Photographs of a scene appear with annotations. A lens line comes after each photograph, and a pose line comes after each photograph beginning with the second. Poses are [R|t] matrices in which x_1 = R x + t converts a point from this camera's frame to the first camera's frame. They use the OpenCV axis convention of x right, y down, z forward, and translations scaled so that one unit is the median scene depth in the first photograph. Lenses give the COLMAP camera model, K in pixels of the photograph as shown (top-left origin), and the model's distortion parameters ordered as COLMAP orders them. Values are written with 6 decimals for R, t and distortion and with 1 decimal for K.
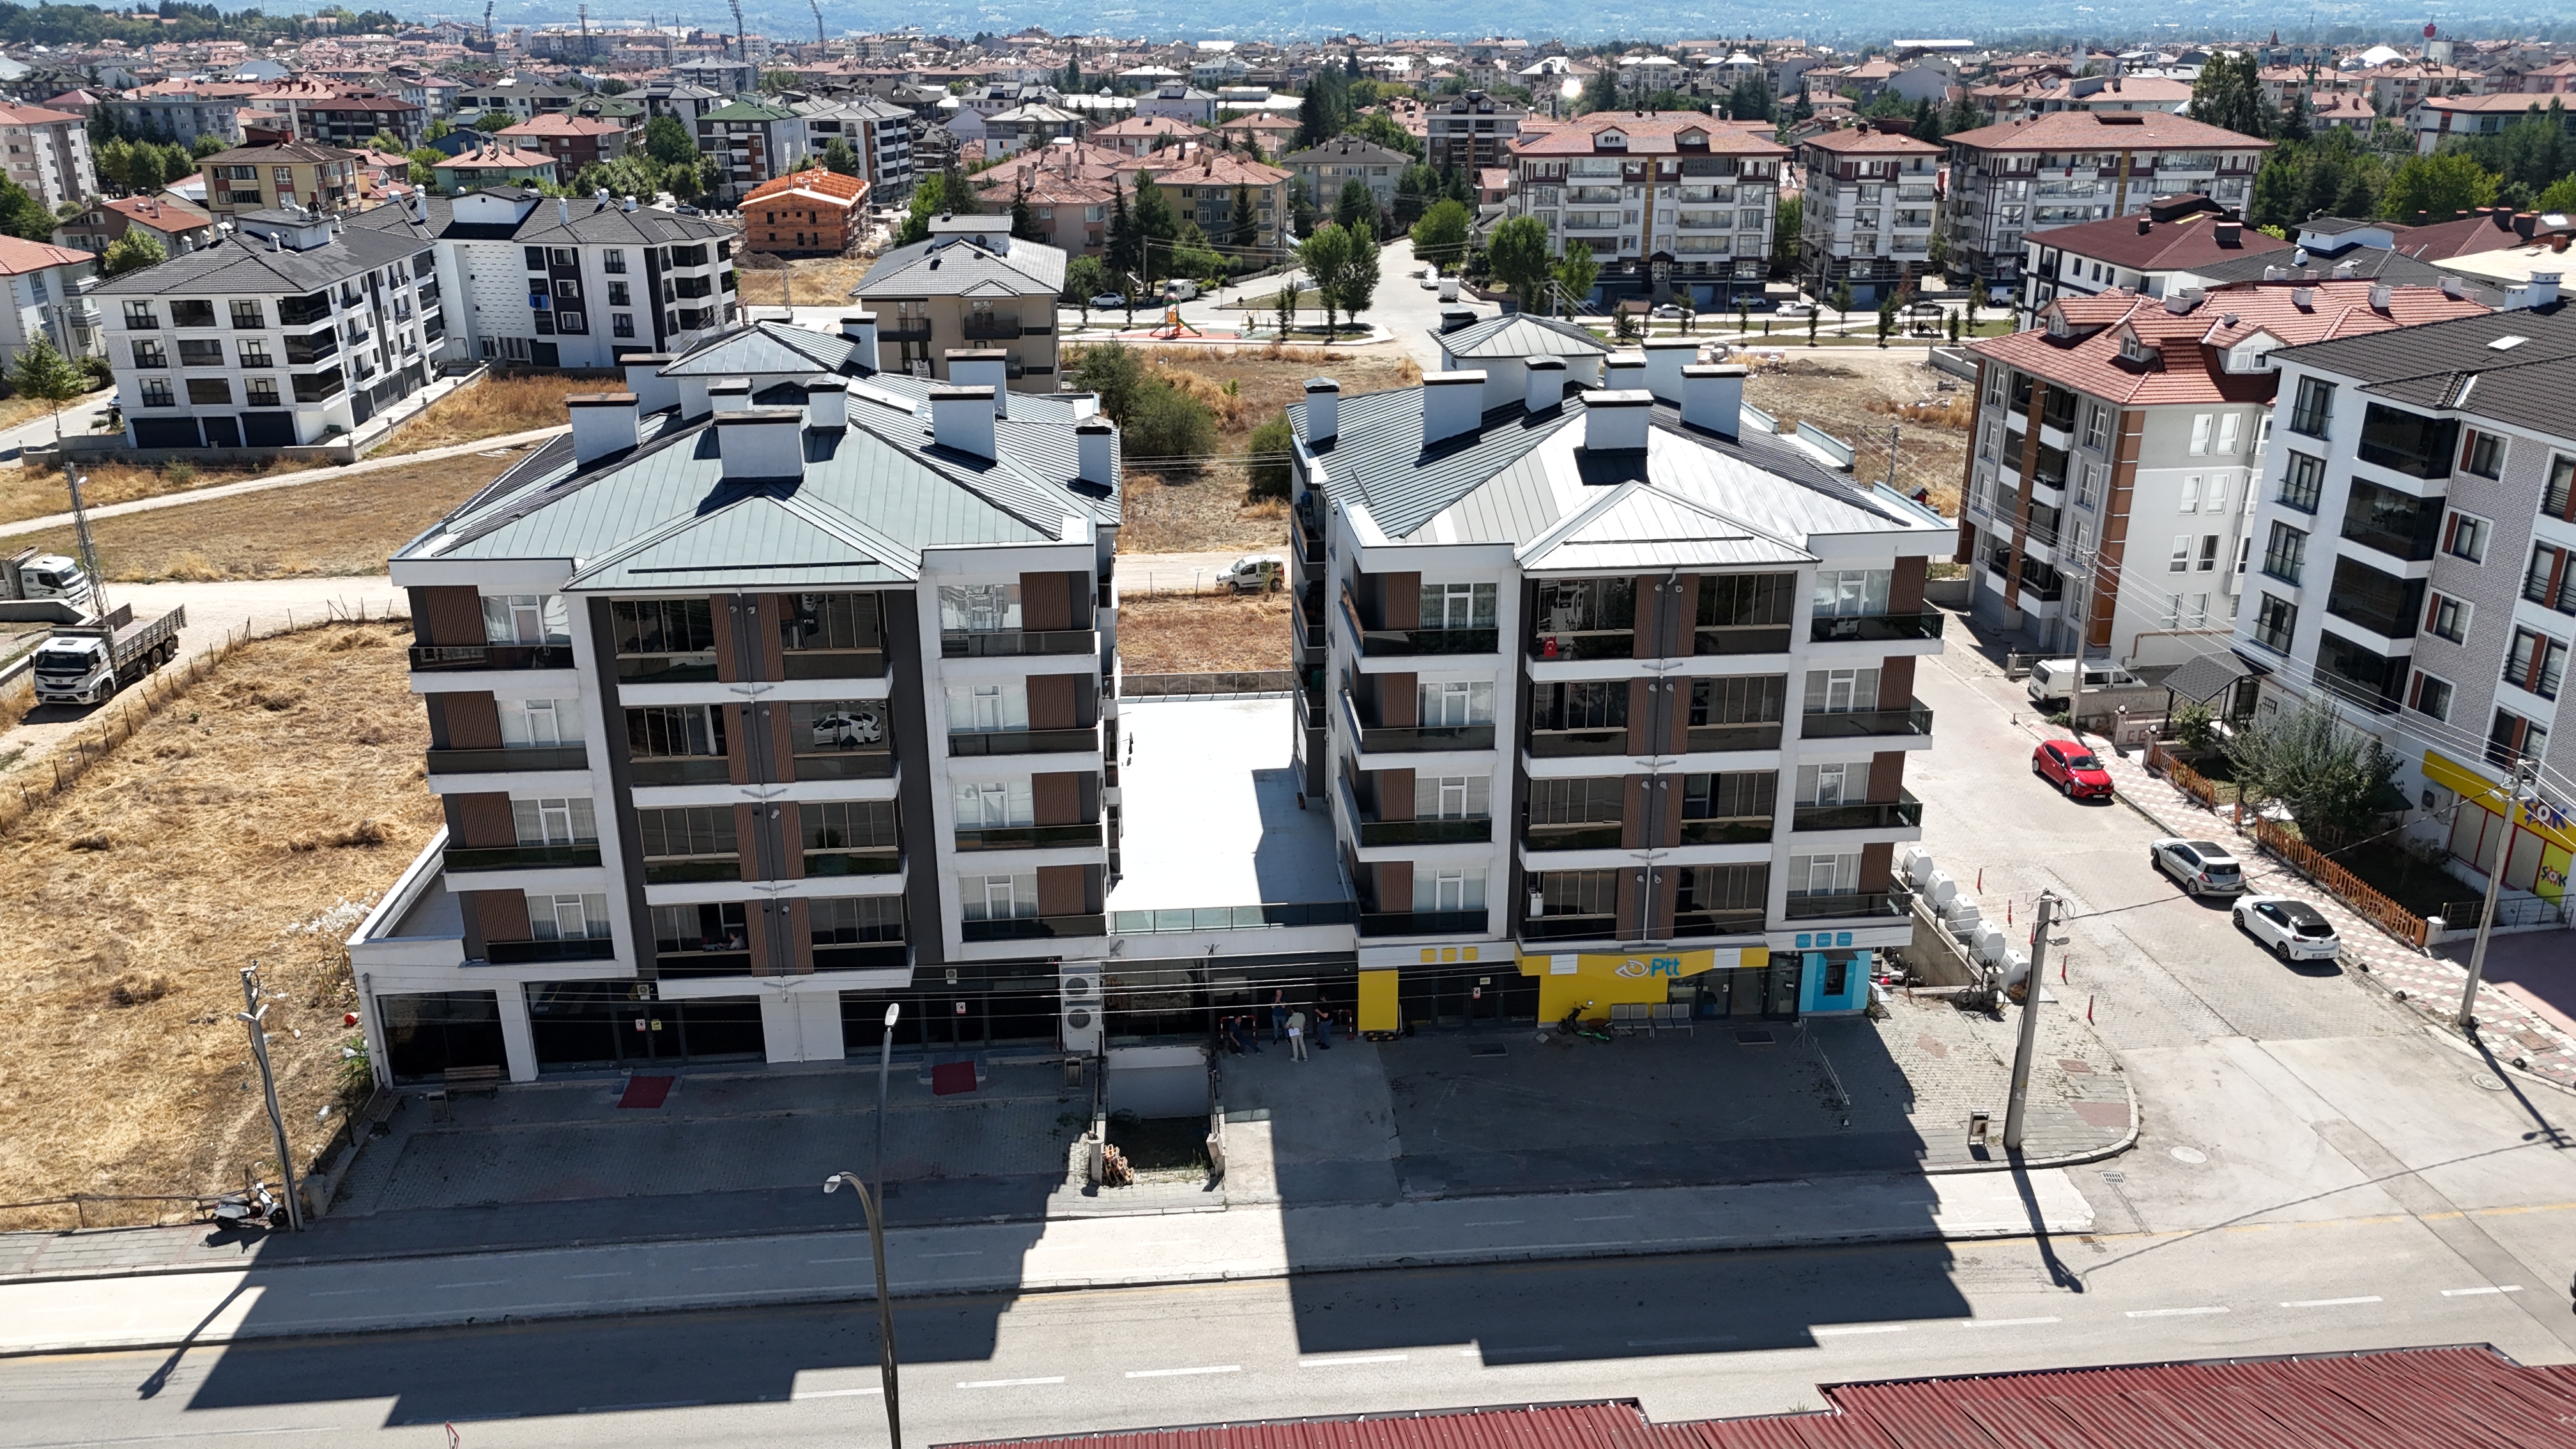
lens RADIAL K [[1903.6, 0, 1295.4], [0, 1903.6, 710.3], [0, 0, 1]] dist [0.068646, -0.062561]
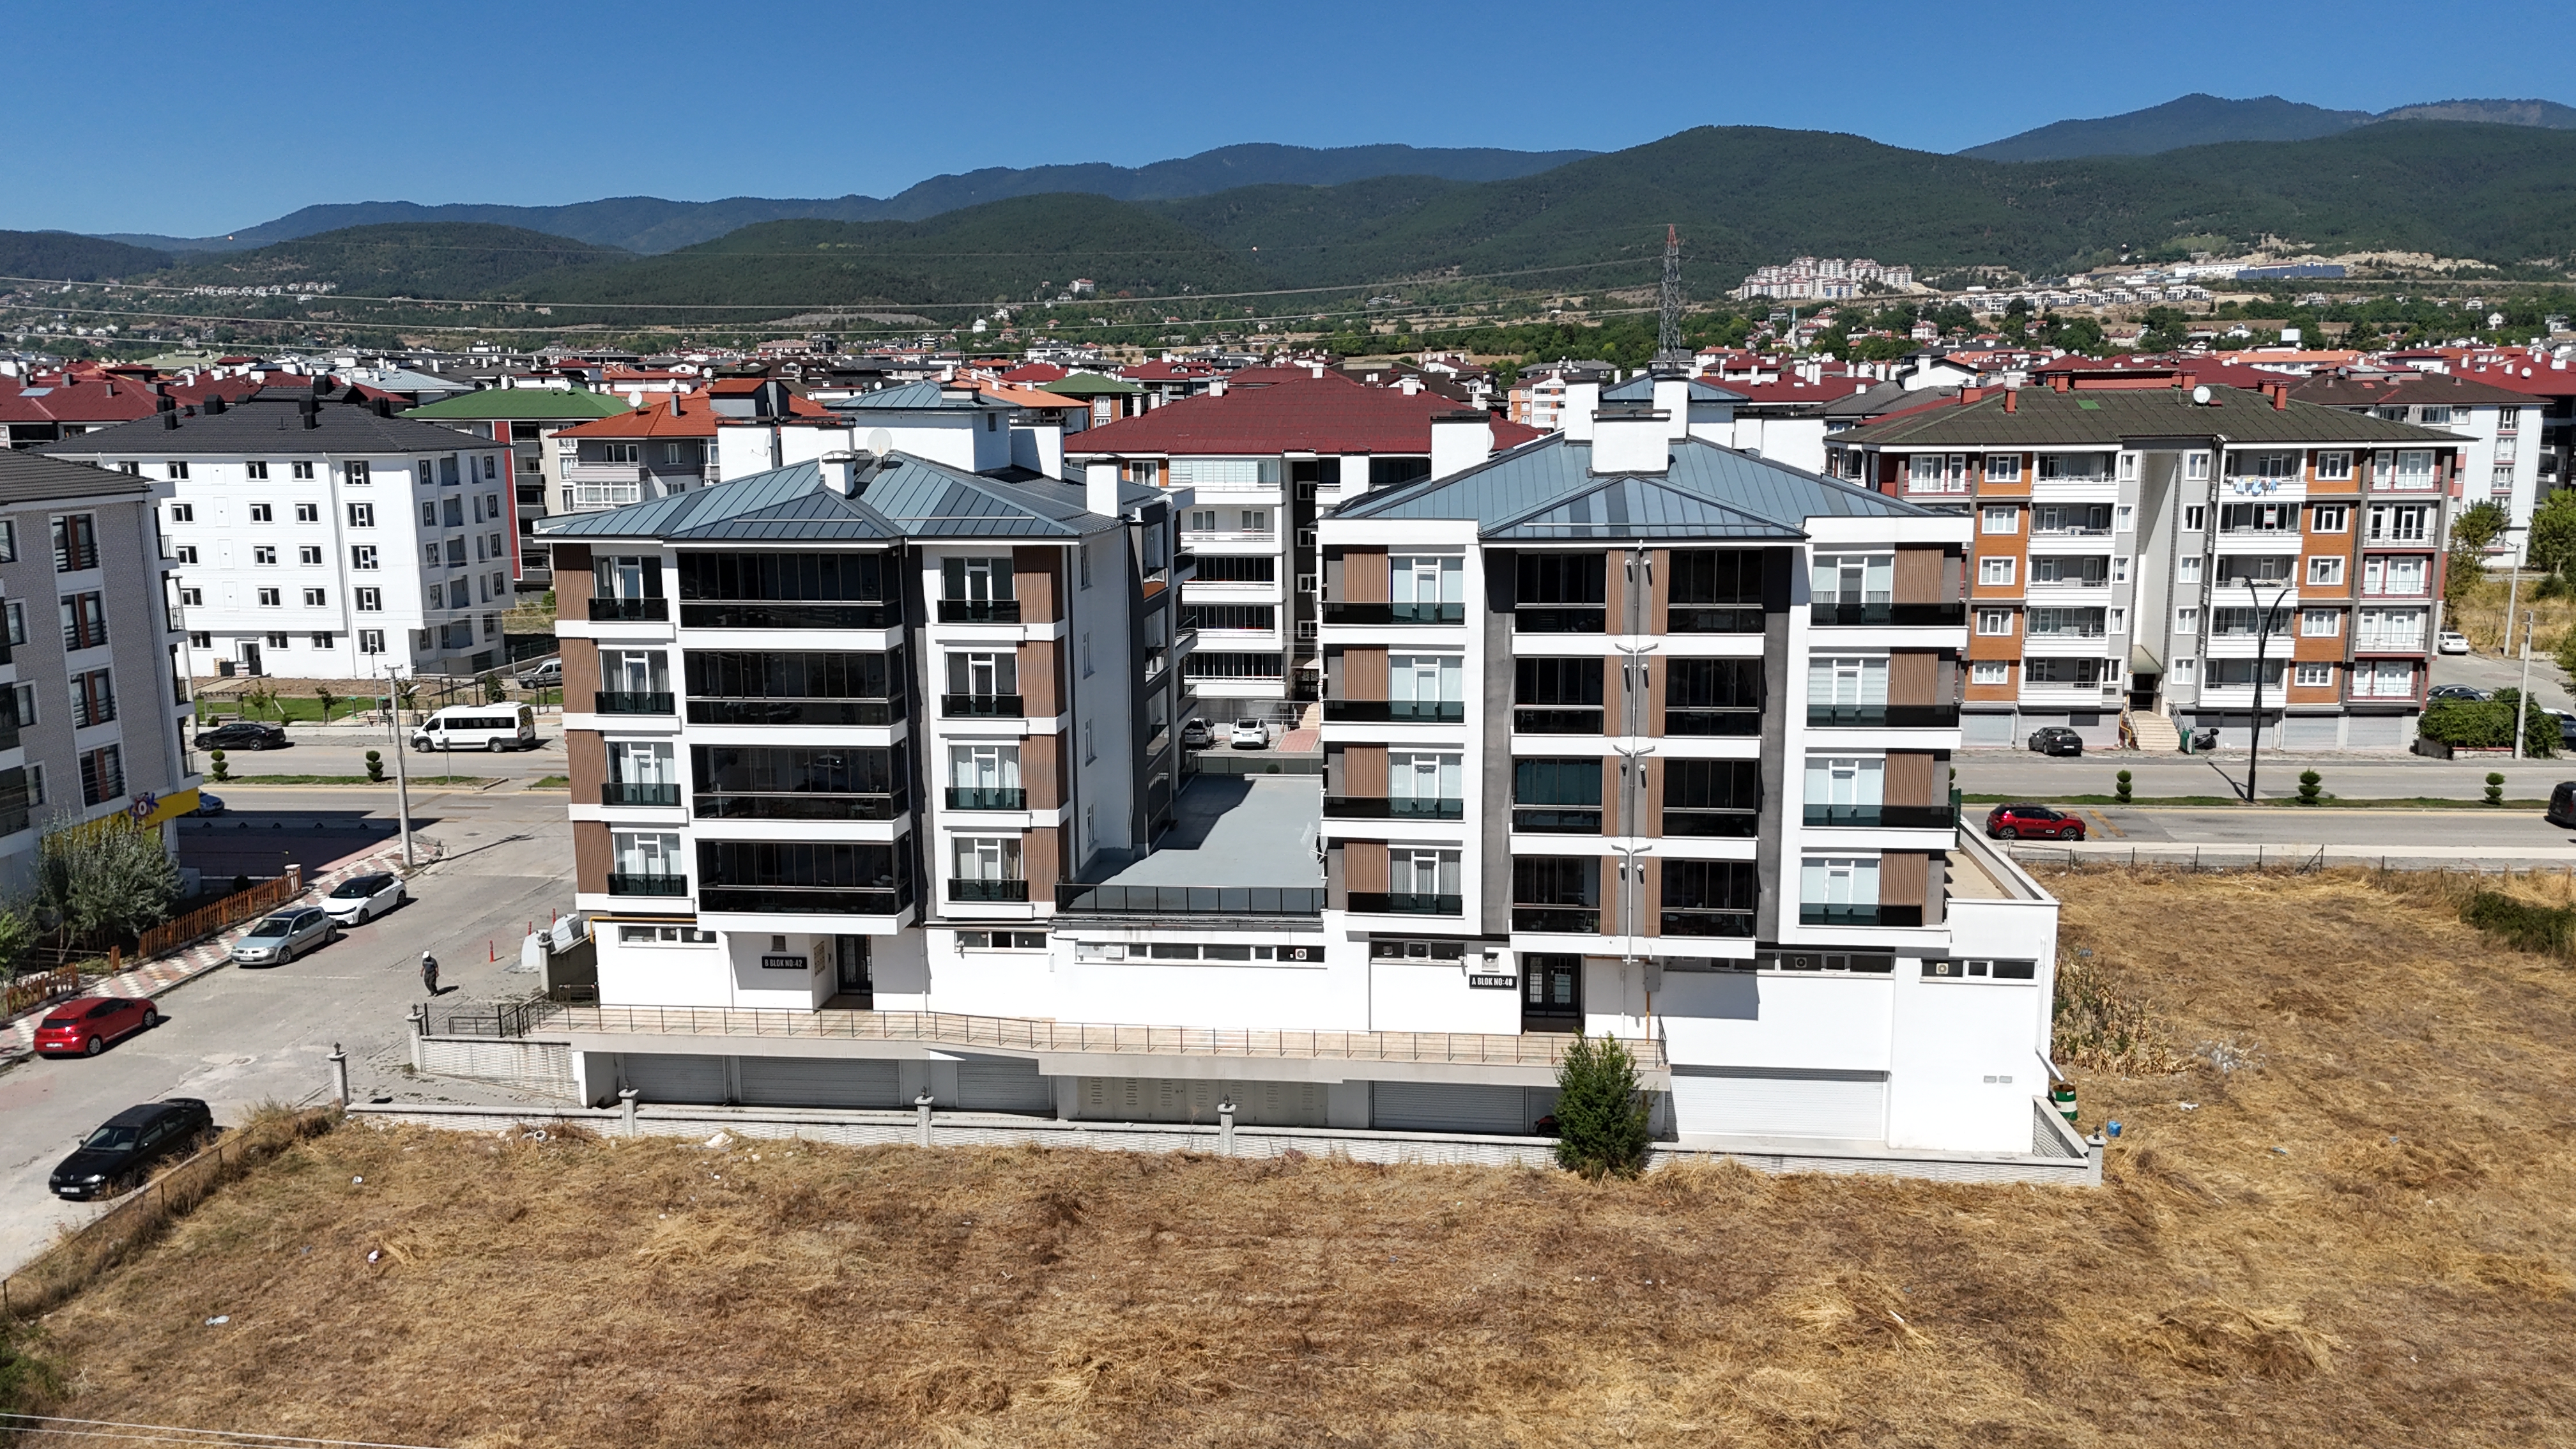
lens RADIAL K [[1903.6, 0, 1291.3], [0, 1903.6, 713.9], [0, 0, 1]] dist [0.068646, -0.062561]
pose [[-0.980104, -0.021891, 0.197272, -0.121125], [0.077258, 0.873439, 0.480765, -0.230387], [-0.182830, 0.486441, -0.854370, 0.840401]]
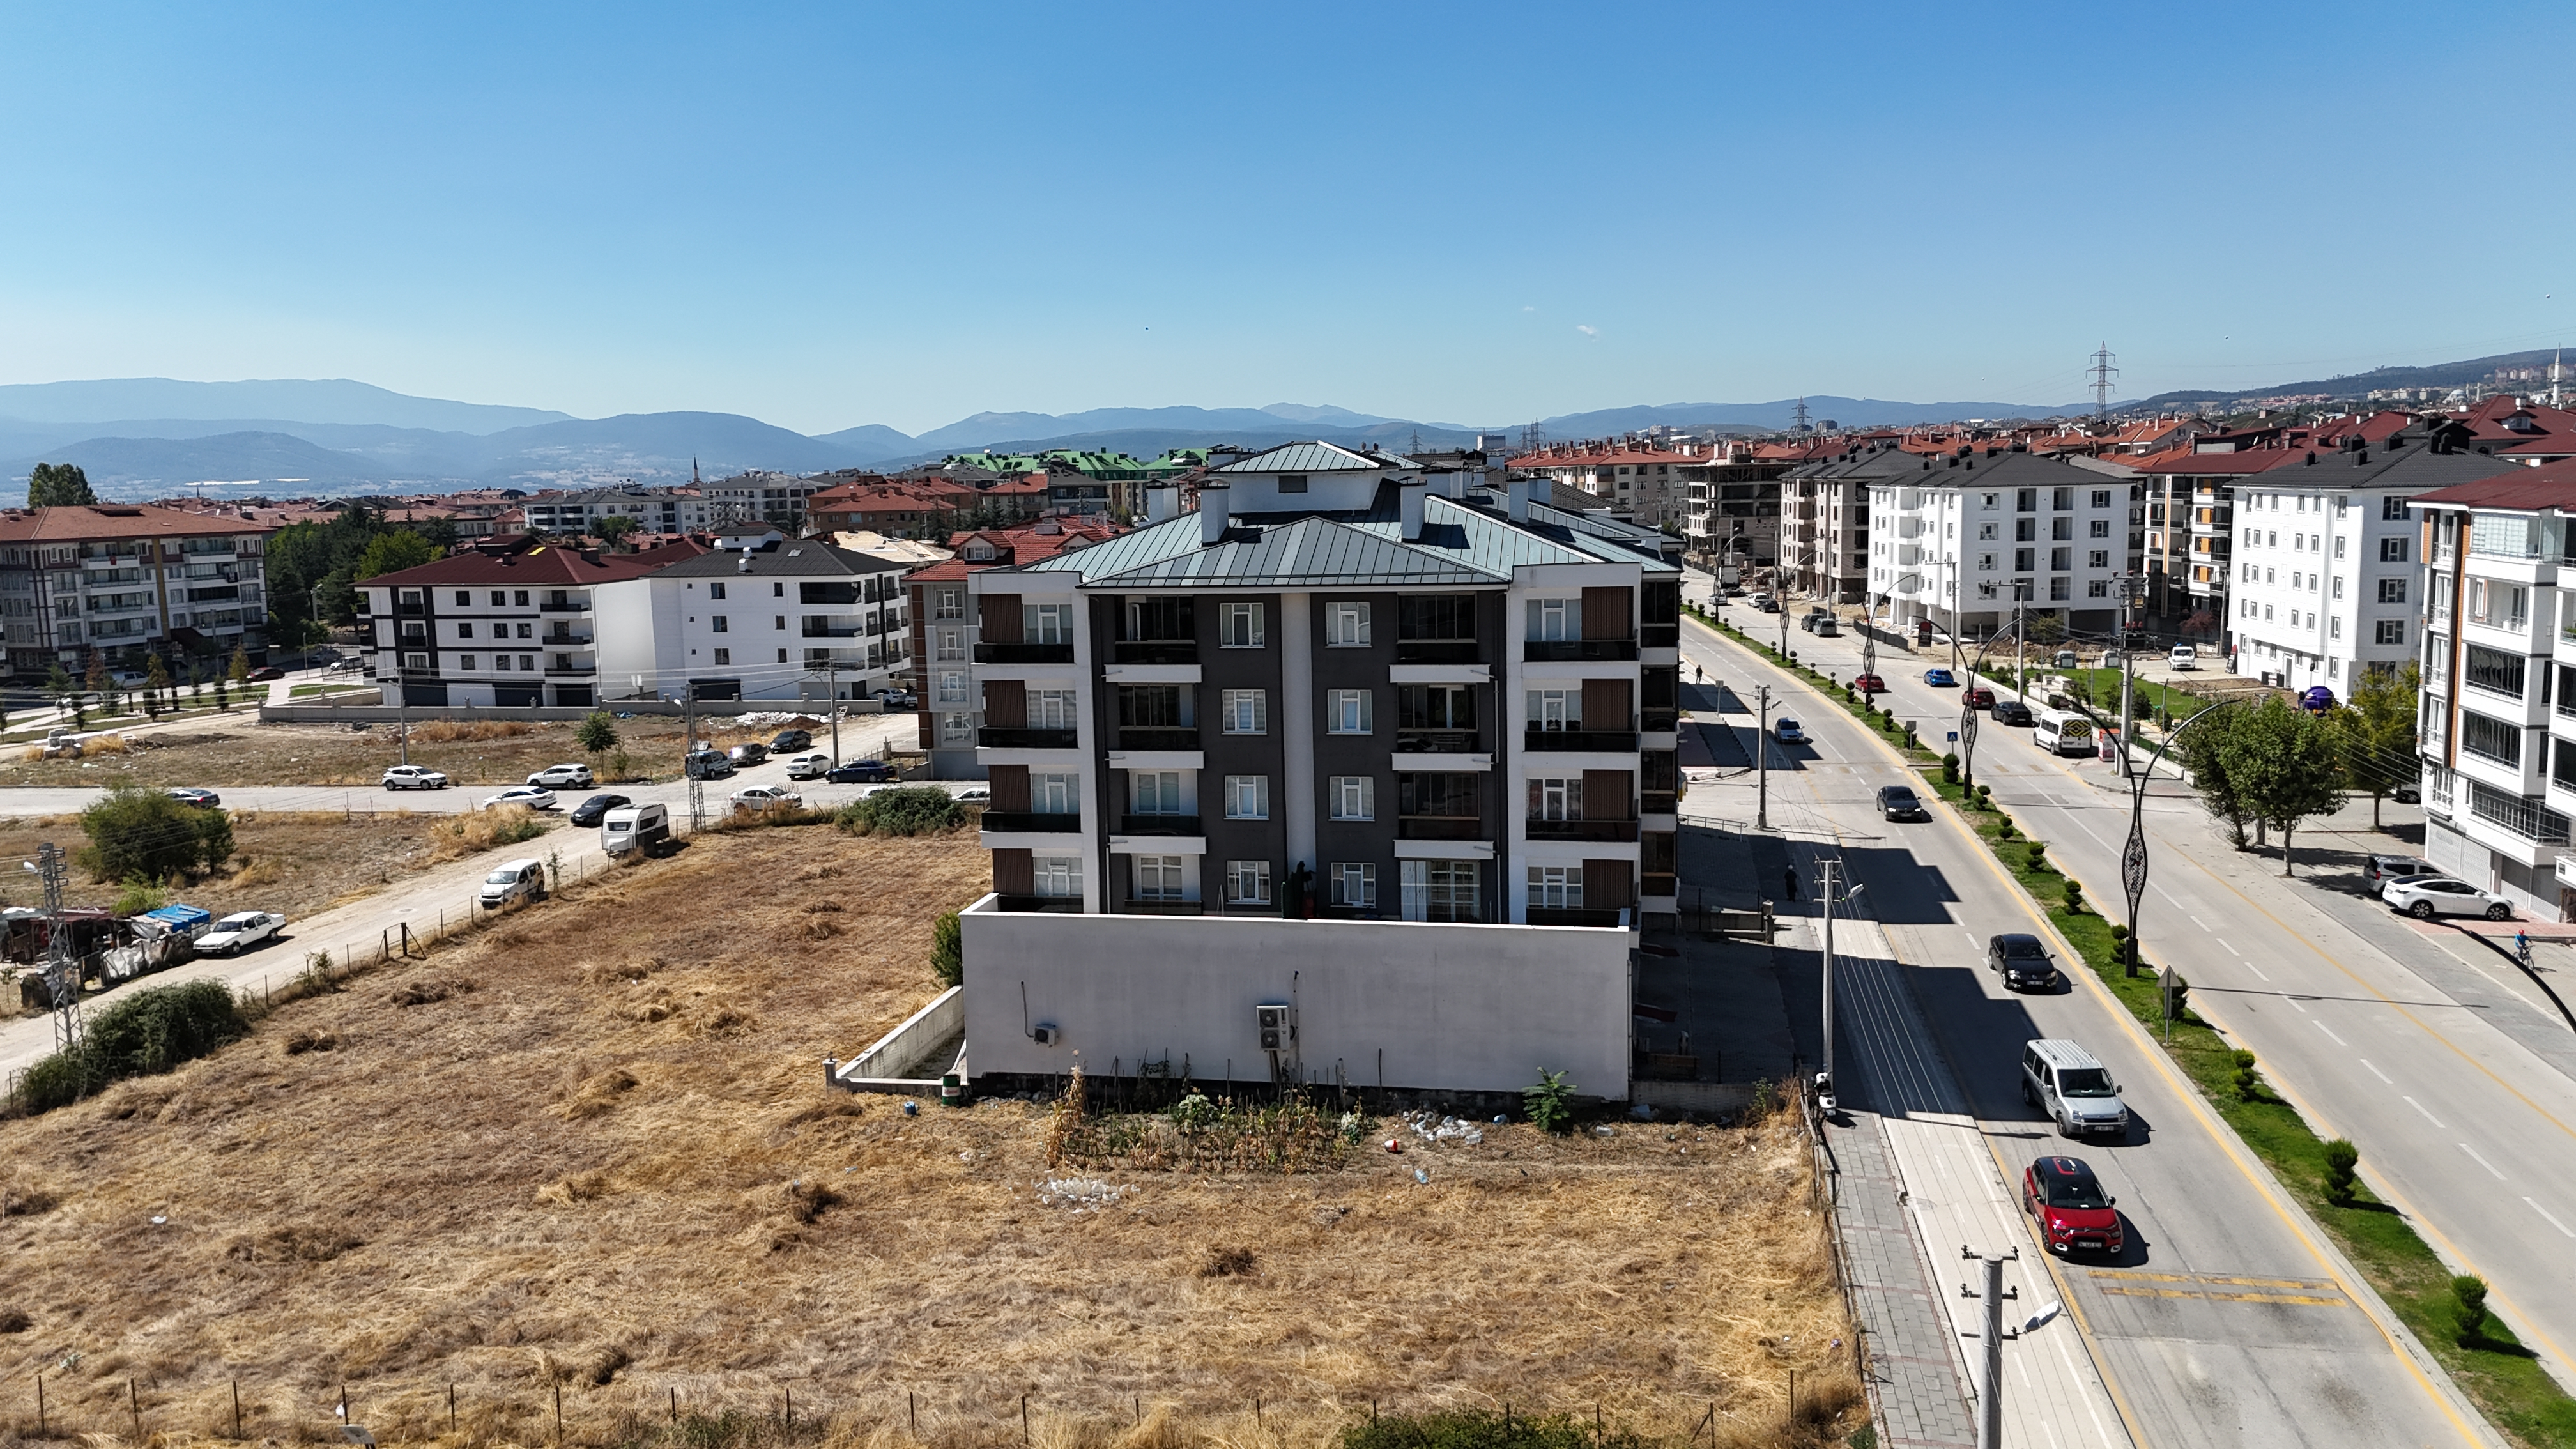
lens RADIAL K [[1903.6, 0, 1291.6], [0, 1903.6, 703.3], [0, 0, 1]] dist [0.068646, -0.062561]
pose [[0.279364, -0.118554, 0.952838, -0.578617], [0.346133, 0.938062, 0.015232, -0.030524], [-0.895627, 0.325554, 0.303096, 0.296399]]
